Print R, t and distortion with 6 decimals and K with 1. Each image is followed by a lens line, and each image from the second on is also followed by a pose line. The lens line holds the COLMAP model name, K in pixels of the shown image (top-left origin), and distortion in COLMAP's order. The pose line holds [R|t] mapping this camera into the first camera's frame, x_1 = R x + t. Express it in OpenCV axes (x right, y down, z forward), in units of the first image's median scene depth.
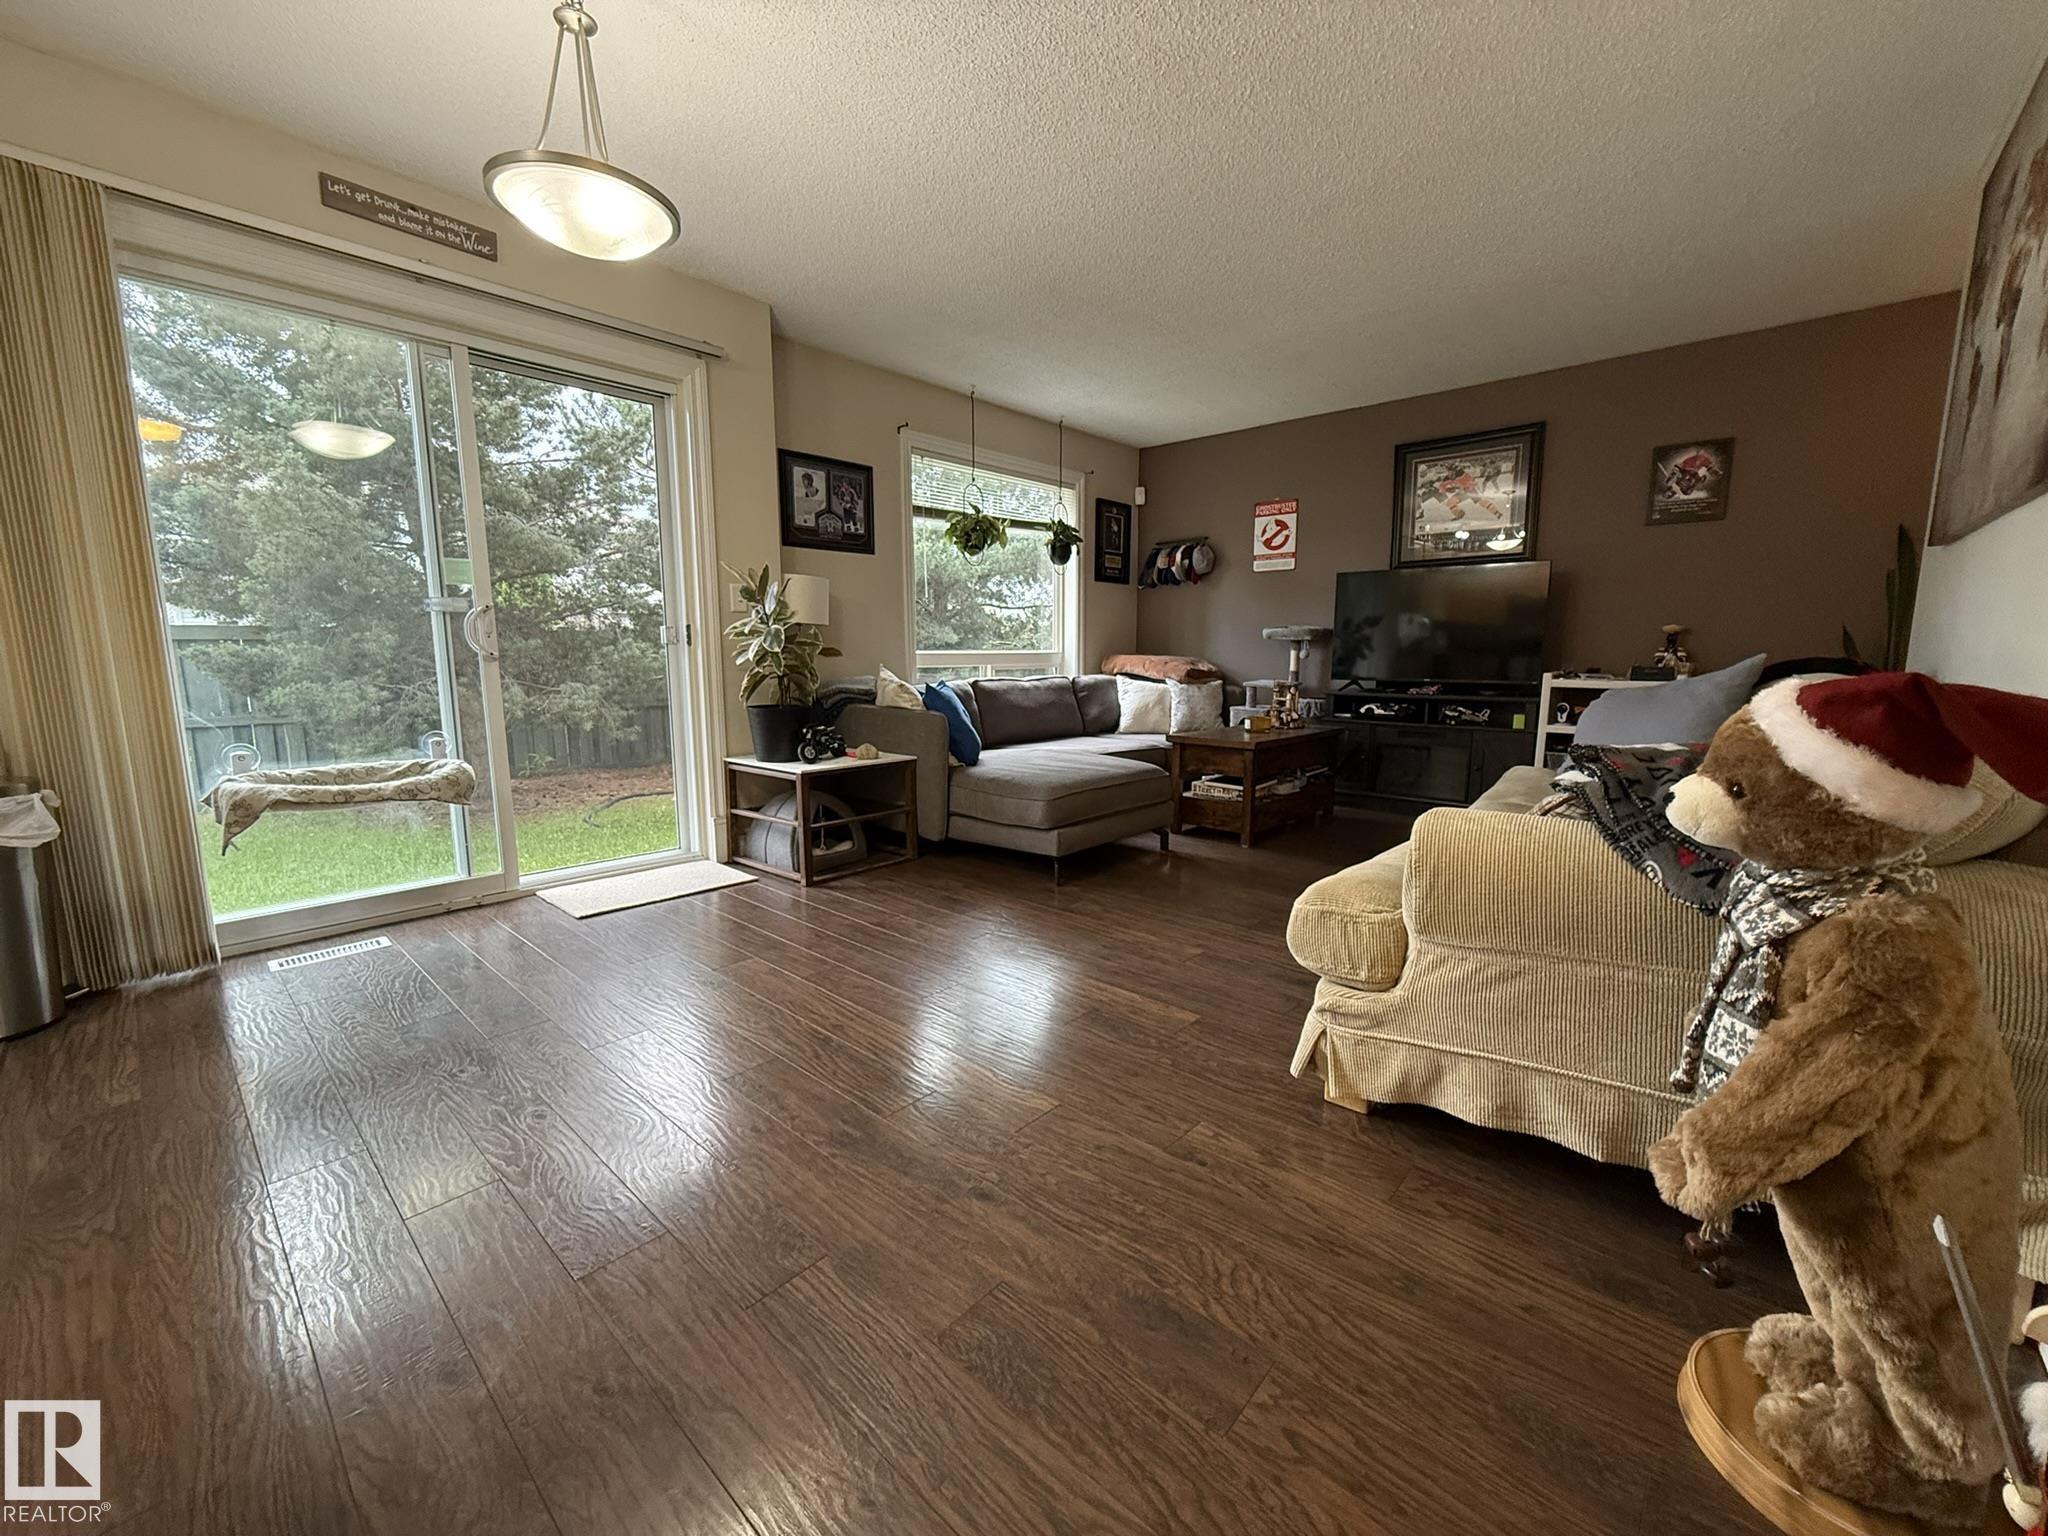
lens RADIAL K [[821.5, 0, 1018.8], [0, 821.5, 773.9], [0, 0, 1]] dist [0.003270, -0.000562]
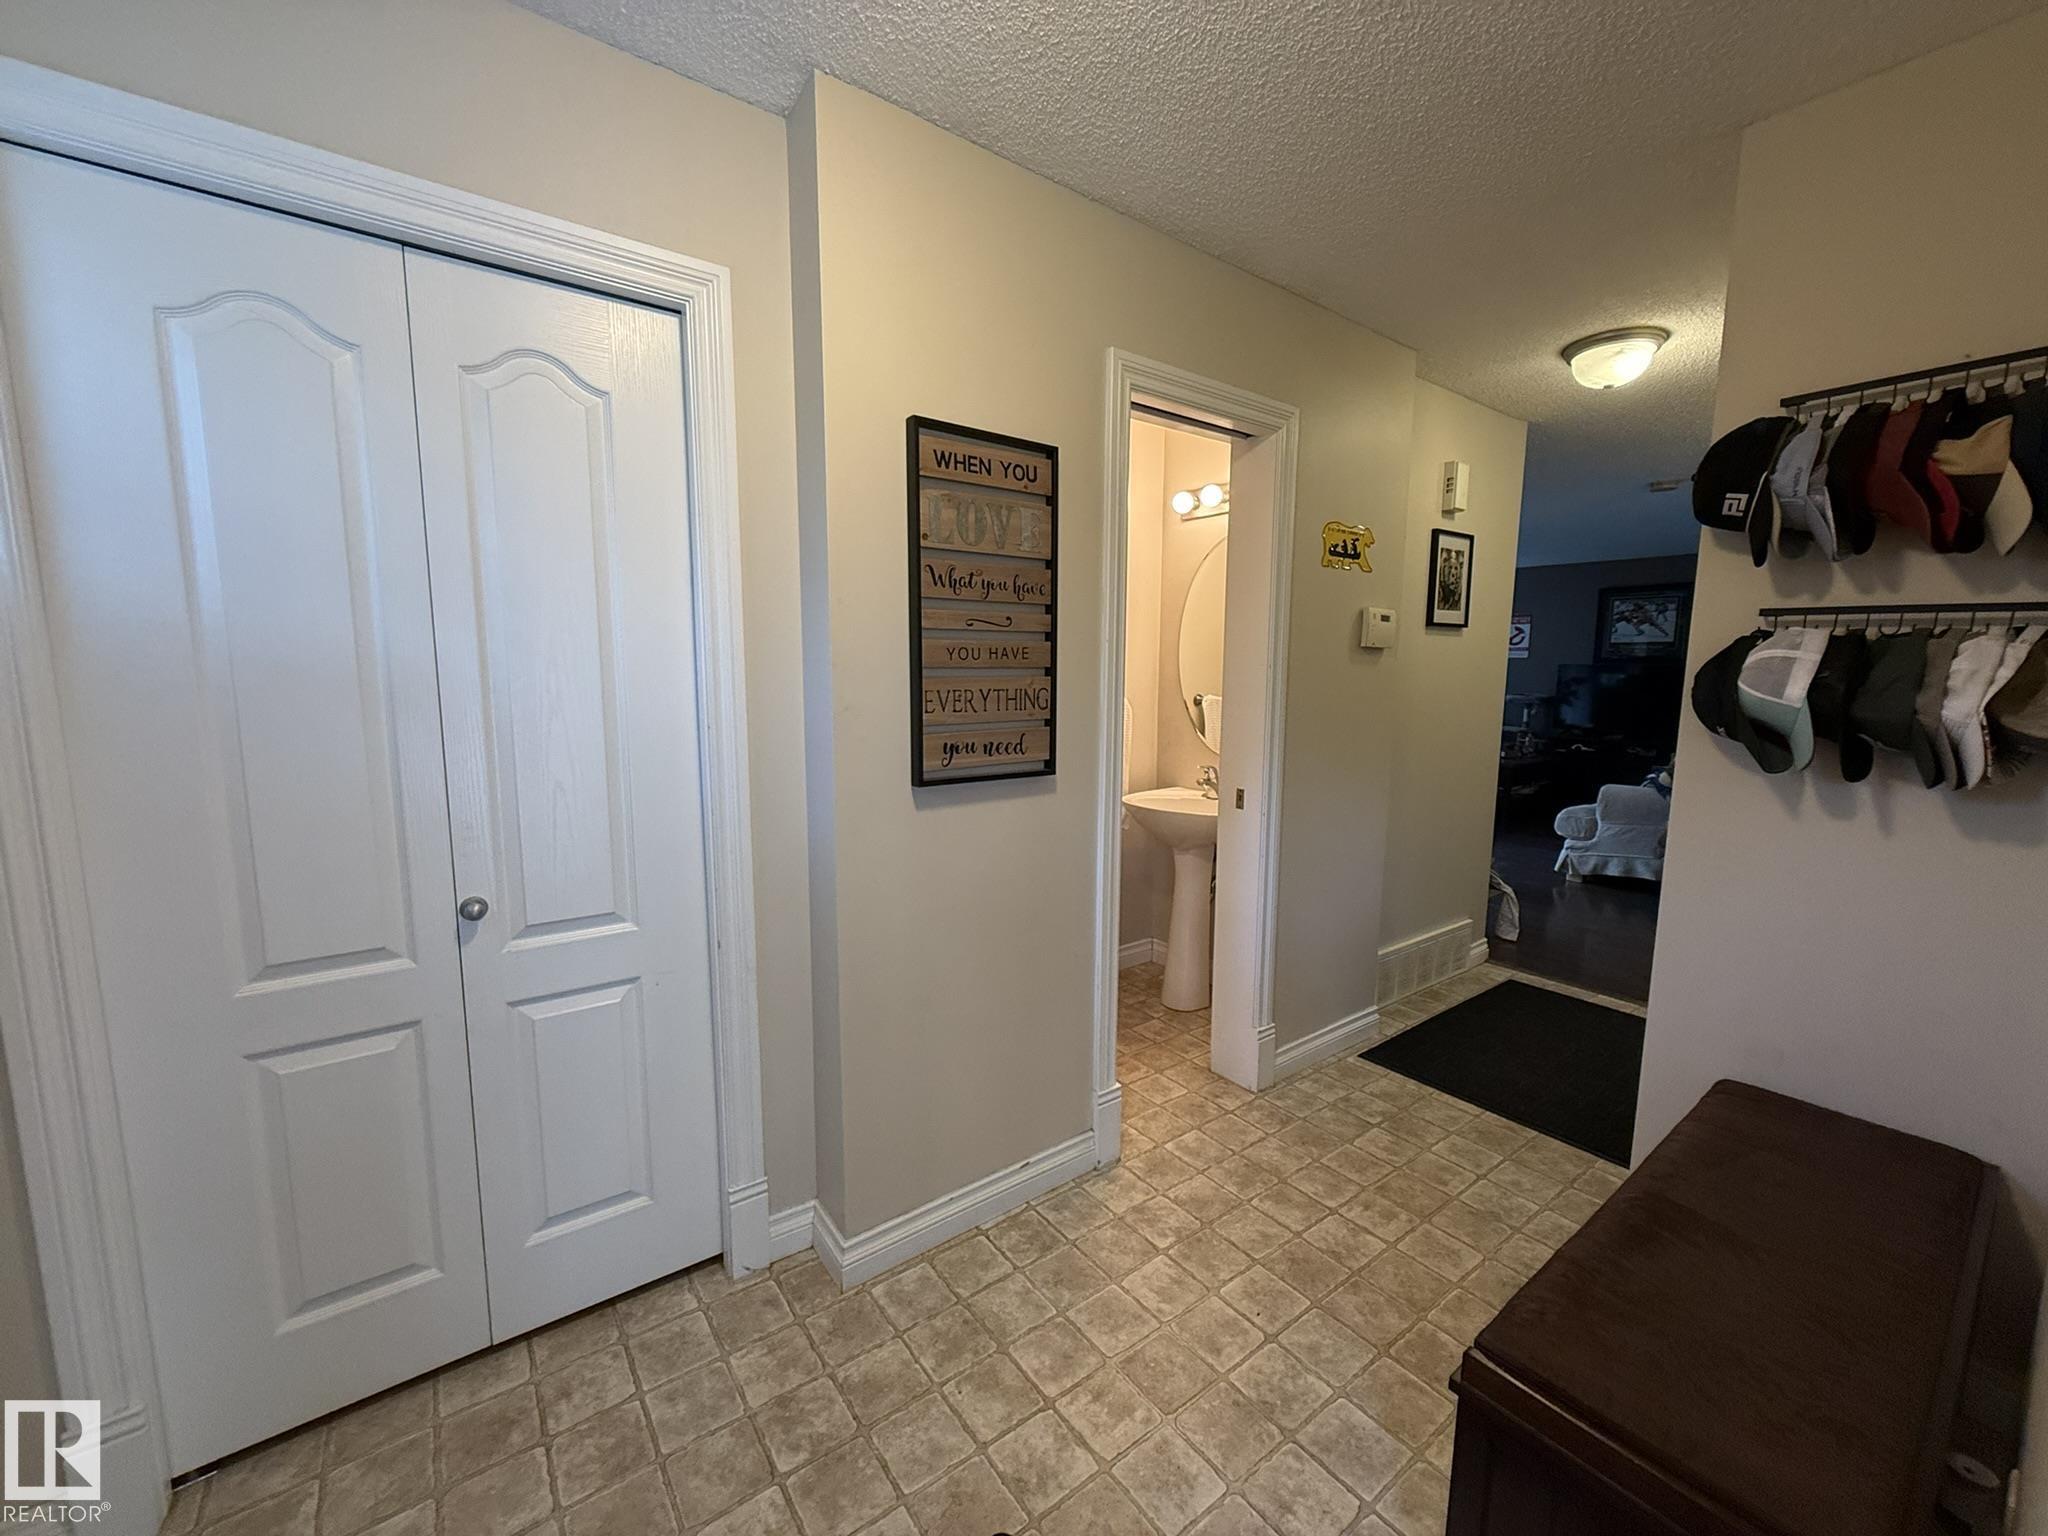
lens RADIAL K [[821.5, 0, 1014.7], [0, 821.5, 776.2], [0, 0, 1]] dist [0.003270, -0.000562]
pose [[0.982583, 0.033357, -0.182805, -0.414138], [-0.036170, 0.999273, -0.012076, 0.044947], [0.182269, 0.018477, 0.983075, -0.902320]]
